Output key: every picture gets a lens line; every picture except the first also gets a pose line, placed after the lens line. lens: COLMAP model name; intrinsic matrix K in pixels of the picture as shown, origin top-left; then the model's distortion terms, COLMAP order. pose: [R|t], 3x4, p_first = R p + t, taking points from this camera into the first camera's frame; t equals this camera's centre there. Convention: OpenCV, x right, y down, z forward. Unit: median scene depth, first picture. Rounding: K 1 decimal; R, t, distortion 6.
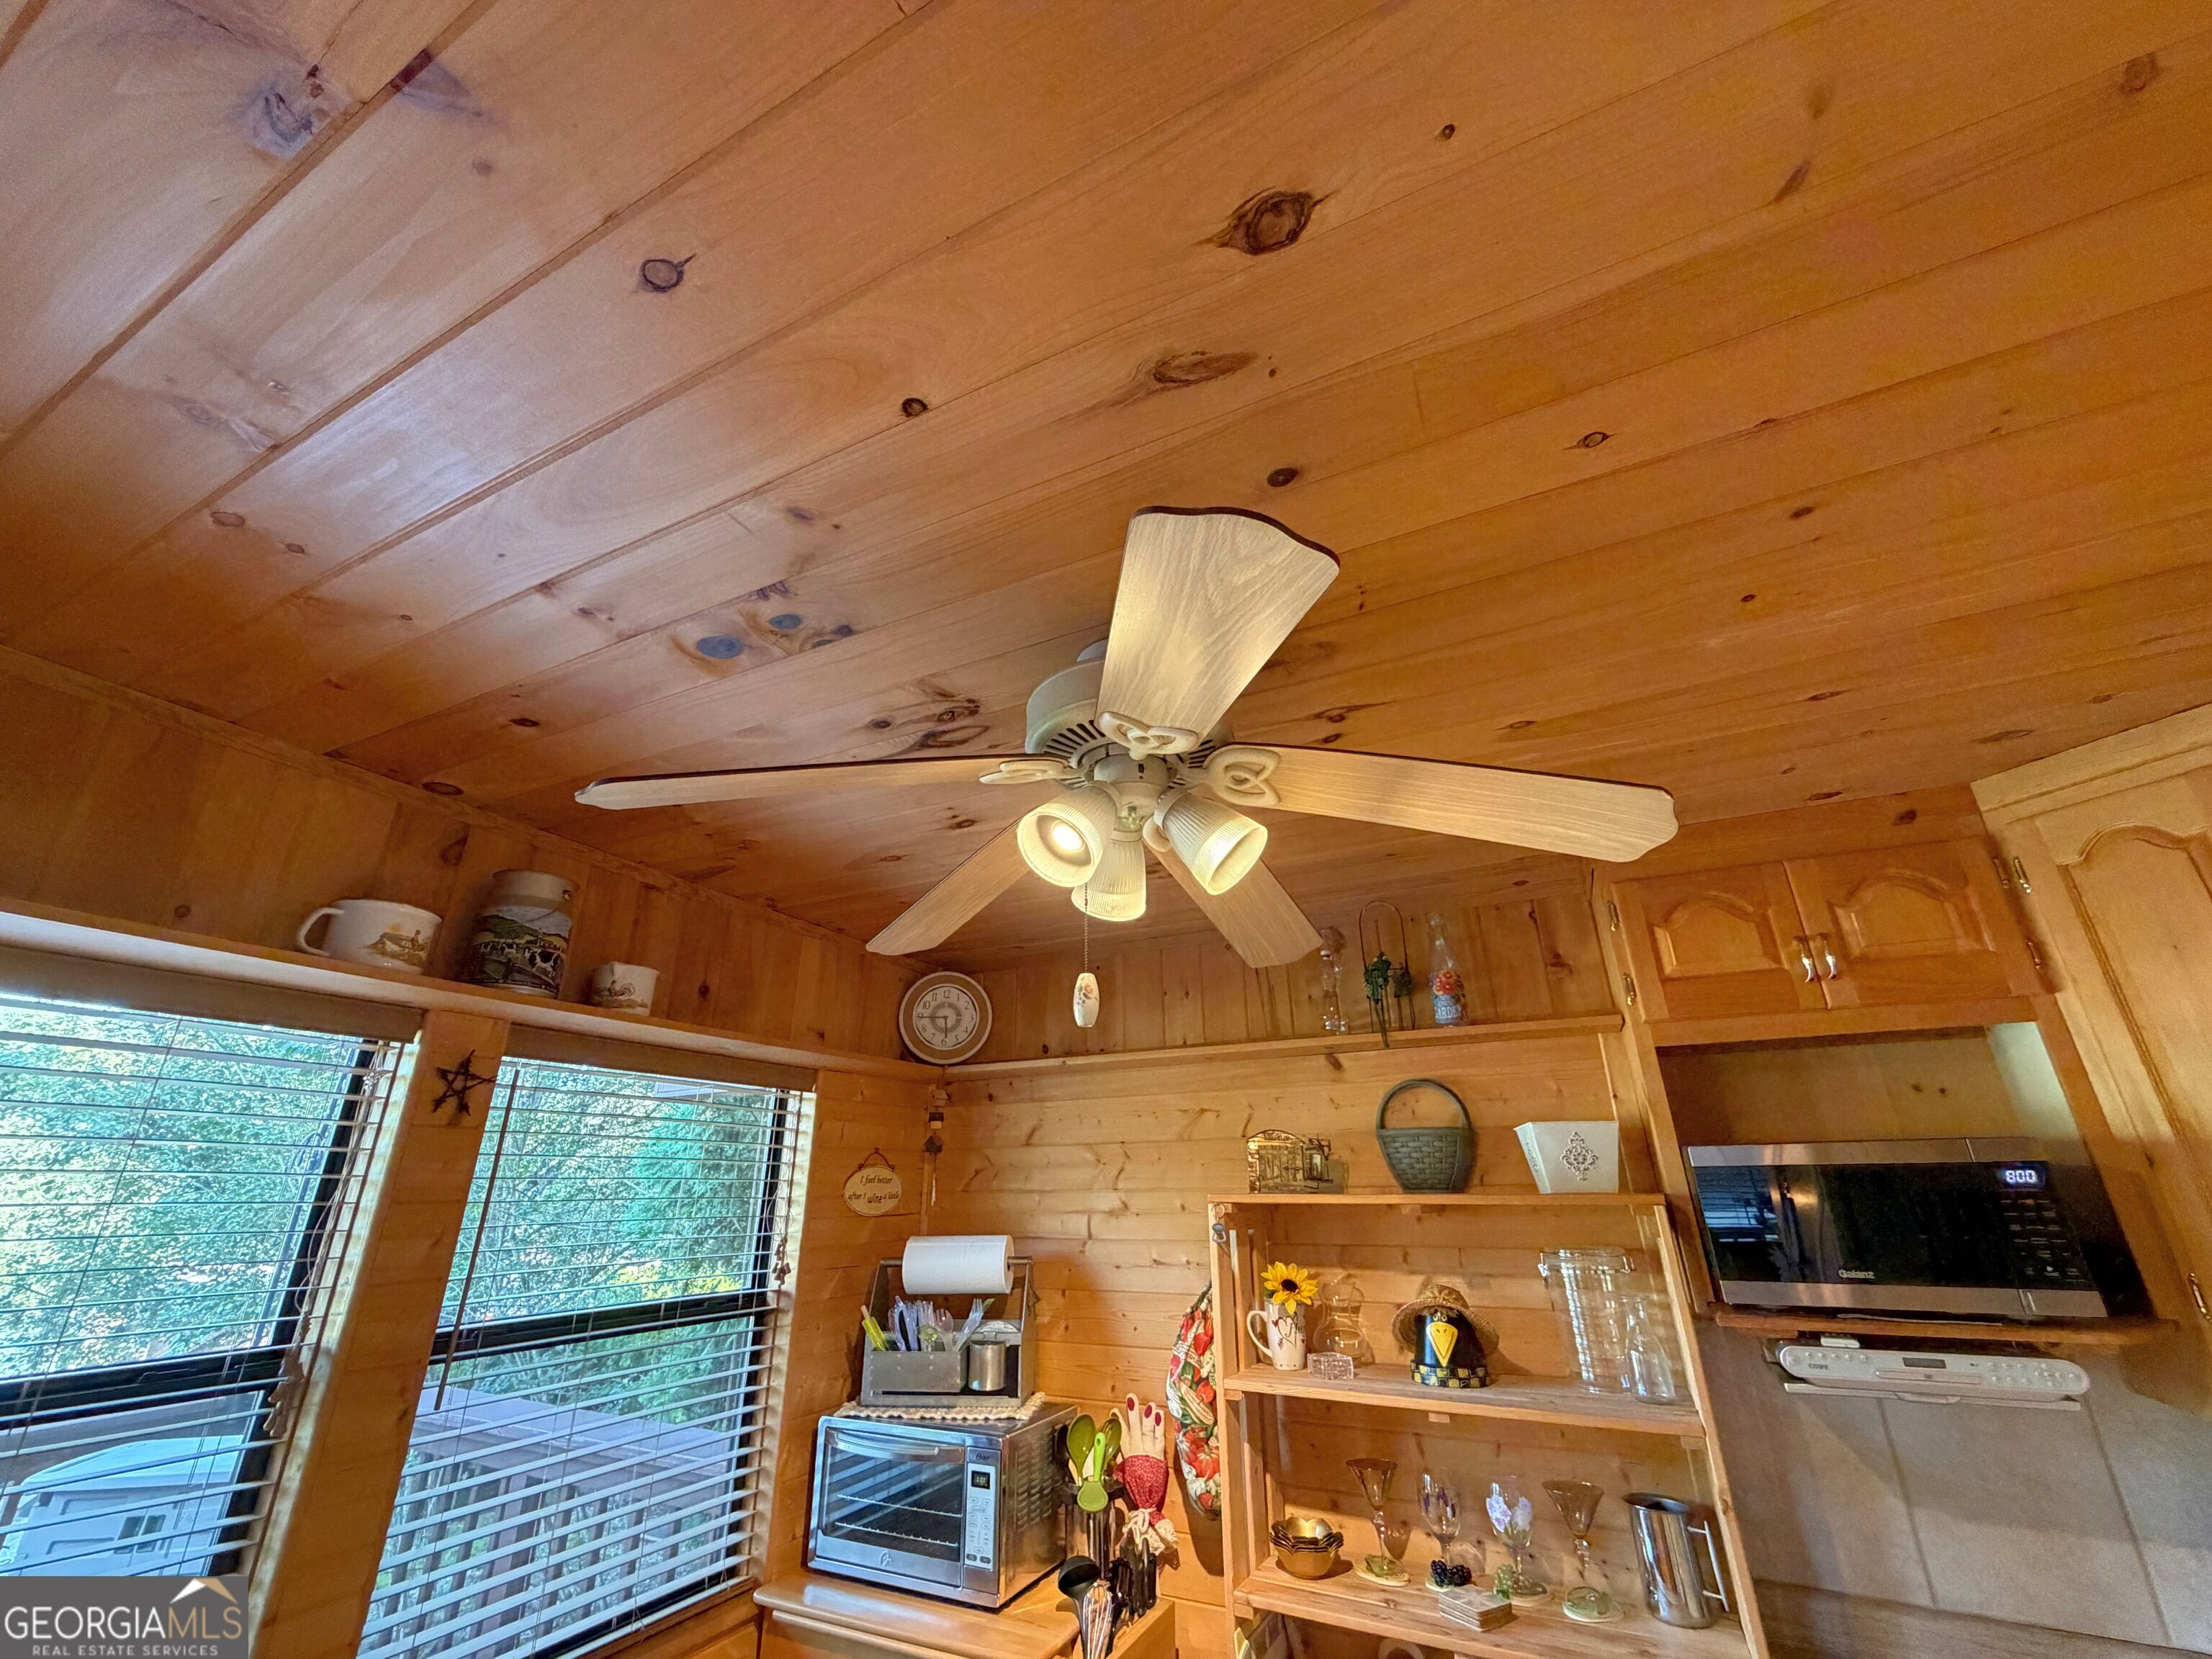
lens RADIAL K [[880.9, 0, 1092.6], [0, 880.9, 825.3], [0, 0, 1]] dist [-0.000771, 0.000661]
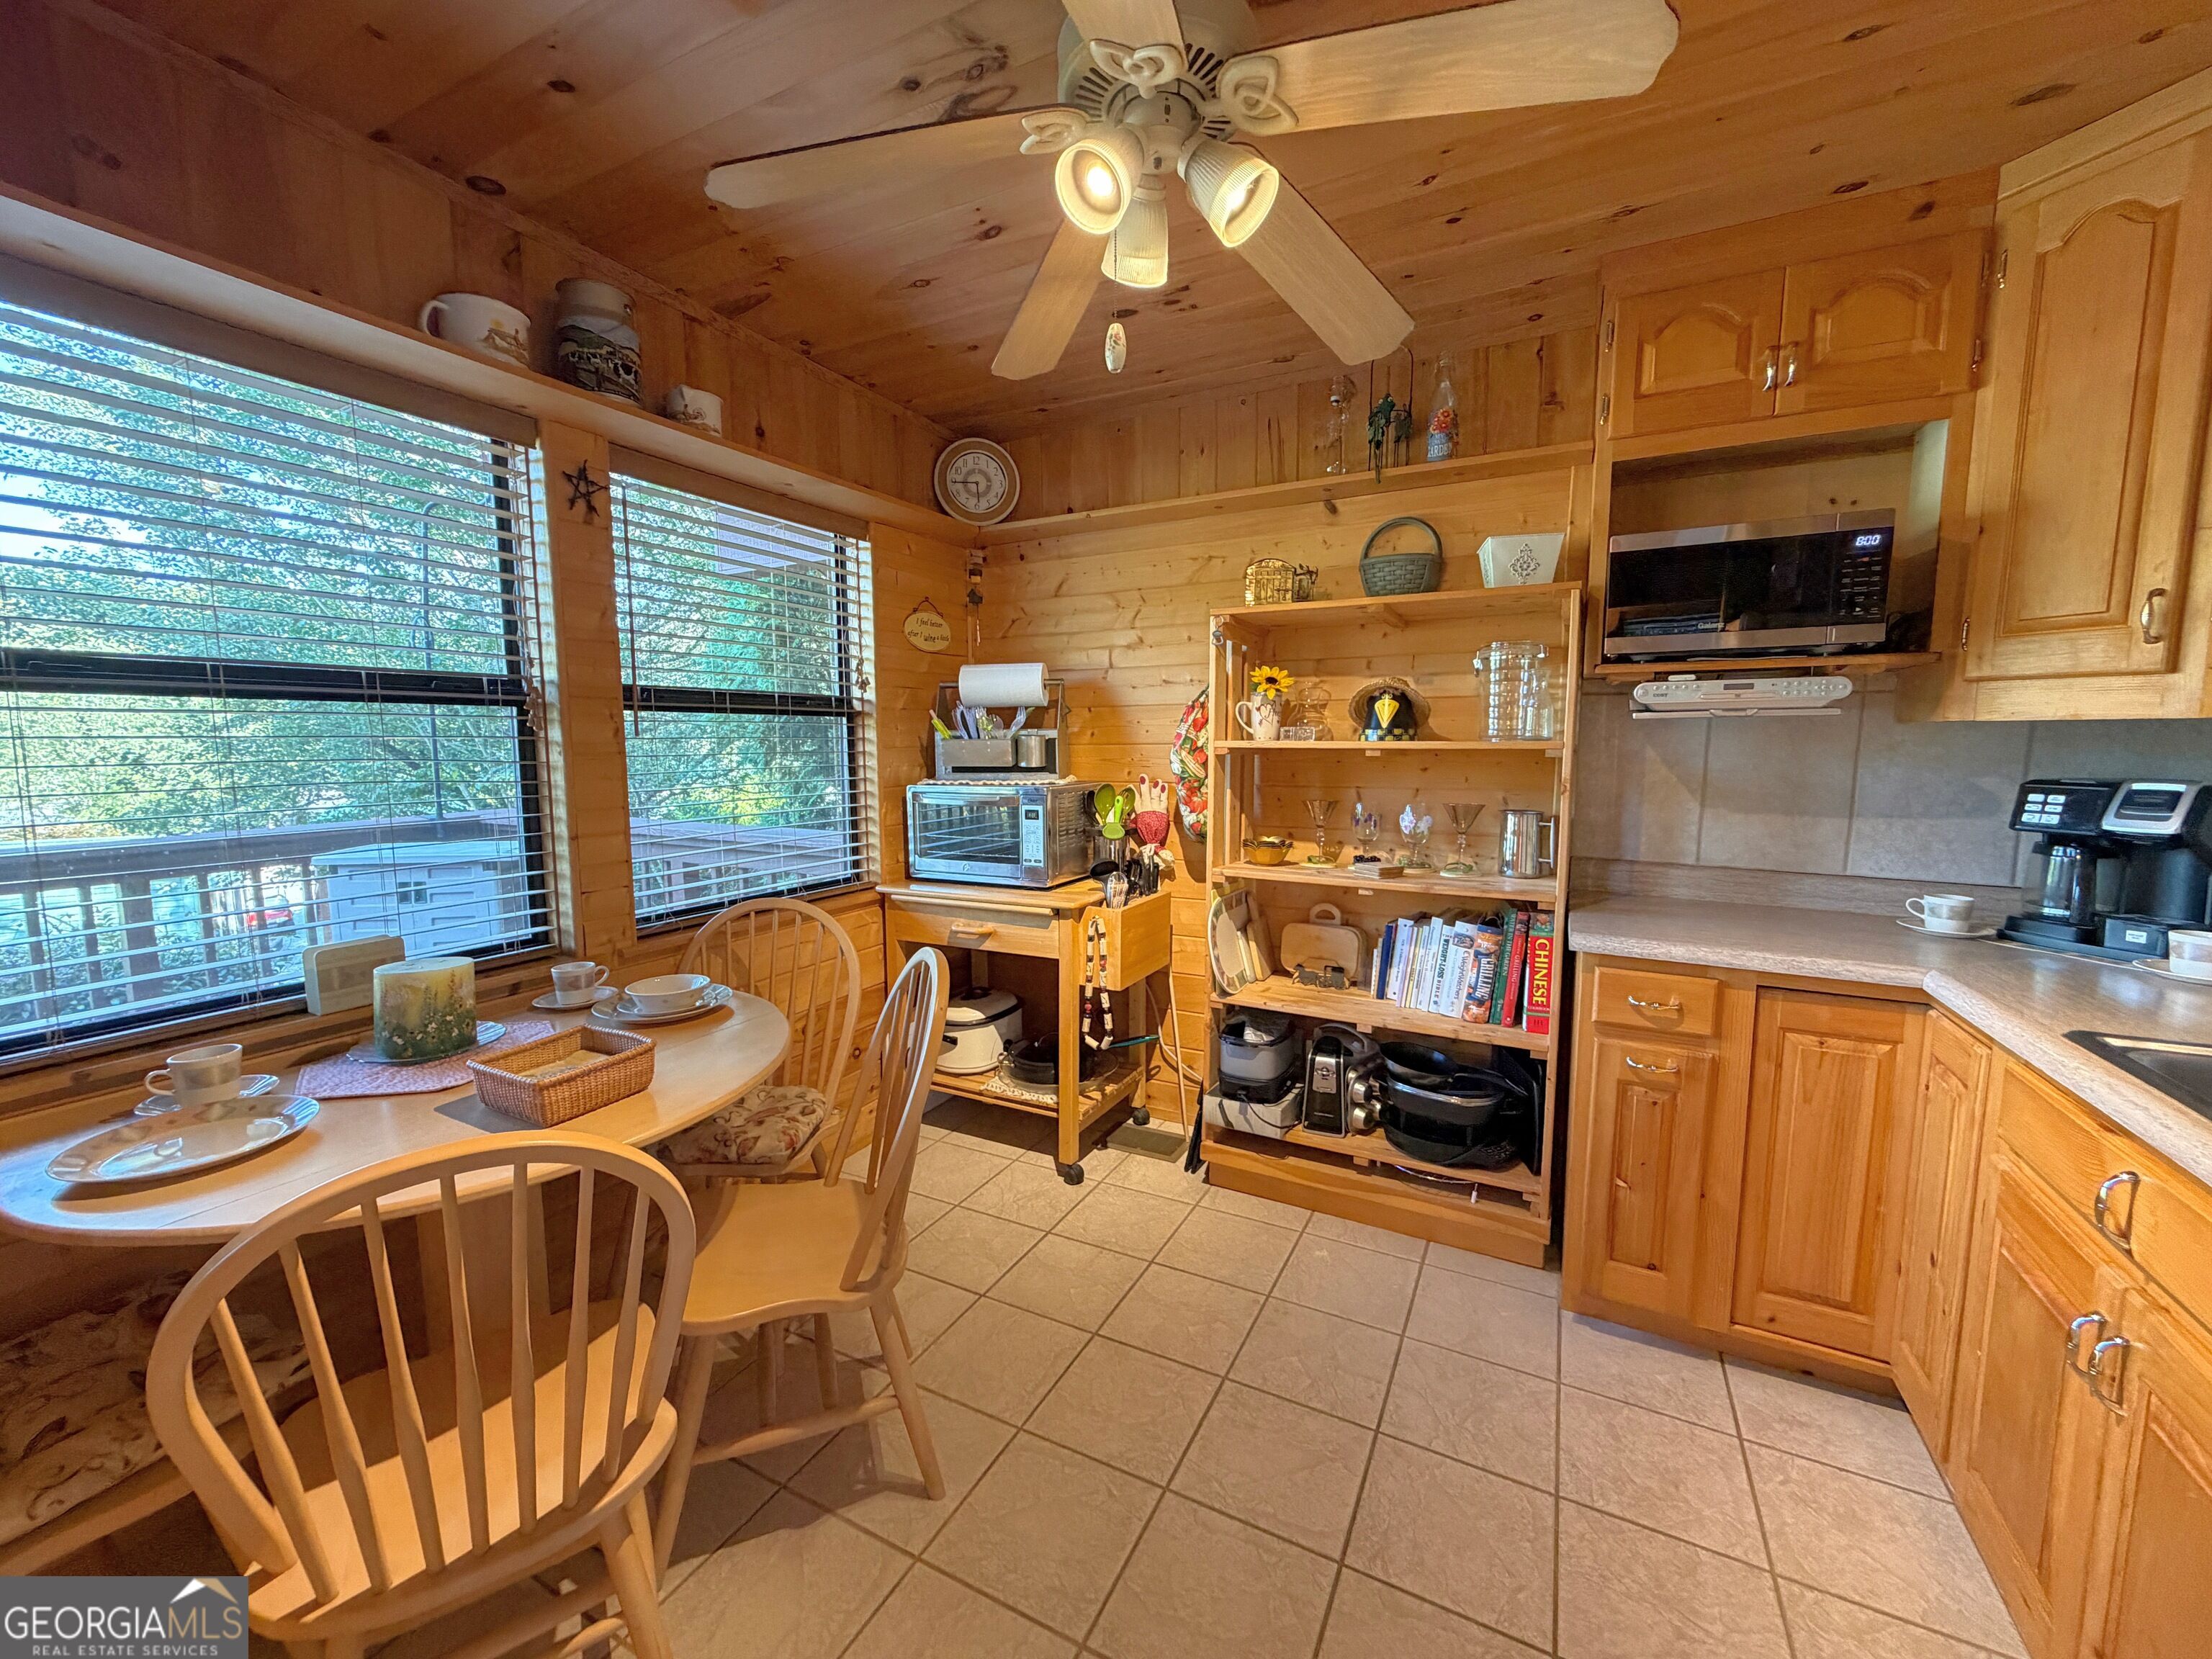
lens RADIAL K [[880.9, 0, 1094.5], [0, 880.9, 824.7], [0, 0, 1]] dist [-0.000771, 0.000661]
pose [[0.999896, 0.001047, -0.014386, -0.010852], [0.005866, 0.881663, 0.471842, 0.122168], [0.013177, -0.471878, 0.881566, -0.223256]]
